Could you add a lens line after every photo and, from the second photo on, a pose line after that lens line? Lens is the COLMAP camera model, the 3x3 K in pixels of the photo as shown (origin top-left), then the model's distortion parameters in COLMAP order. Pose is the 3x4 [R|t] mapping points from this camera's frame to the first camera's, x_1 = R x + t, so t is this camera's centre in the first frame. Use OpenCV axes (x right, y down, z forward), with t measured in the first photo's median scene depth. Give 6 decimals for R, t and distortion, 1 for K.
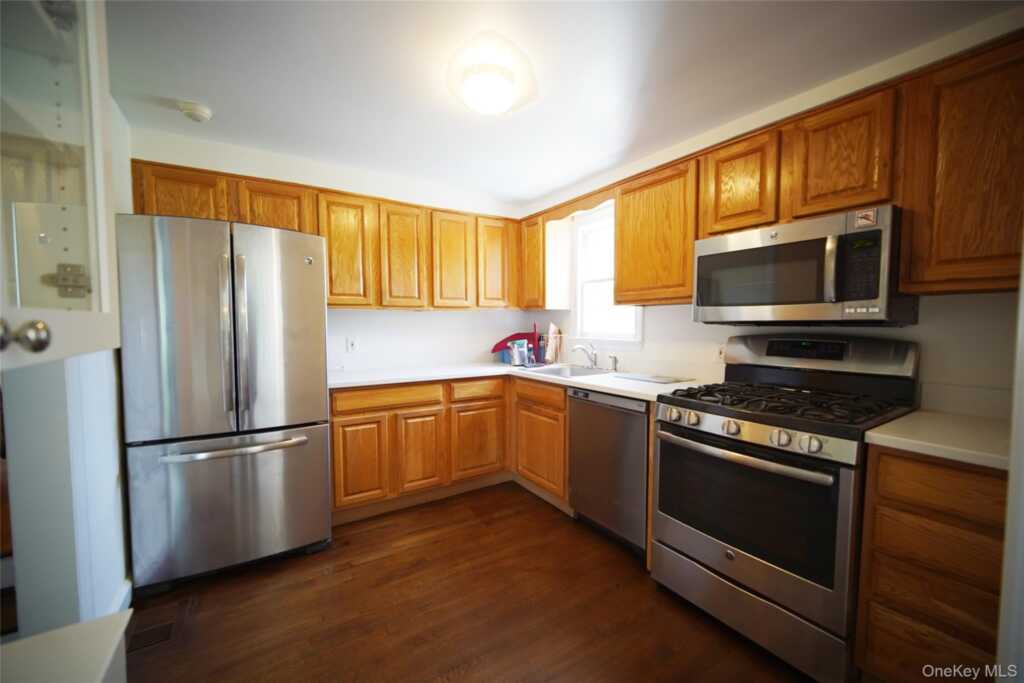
lens RADIAL K [[397.1, 0, 508.8], [0, 397.1, 344.8], [0, 0, 1]] dist [0.000286, 0.000204]
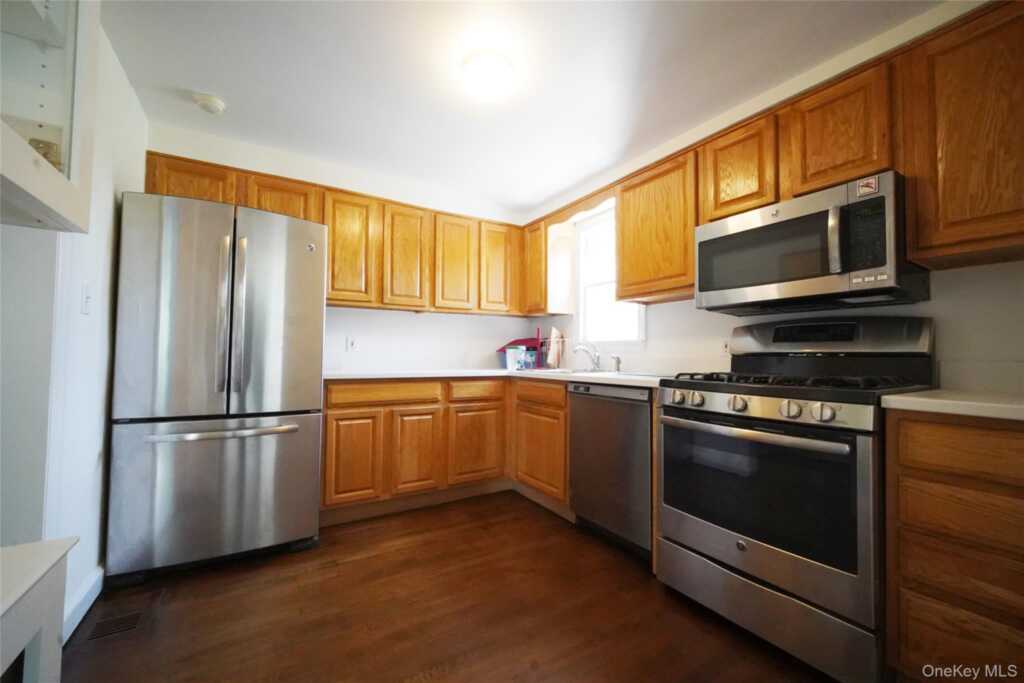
lens RADIAL K [[397.1, 0, 508.8], [0, 397.1, 344.8], [0, 0, 1]] dist [0.000286, 0.000204]
pose [[0.999743, 0.011075, -0.019778, 0.023797], [-0.012752, 0.996147, -0.086762, 0.116525], [0.018741, 0.086992, 0.996033, 0.025921]]
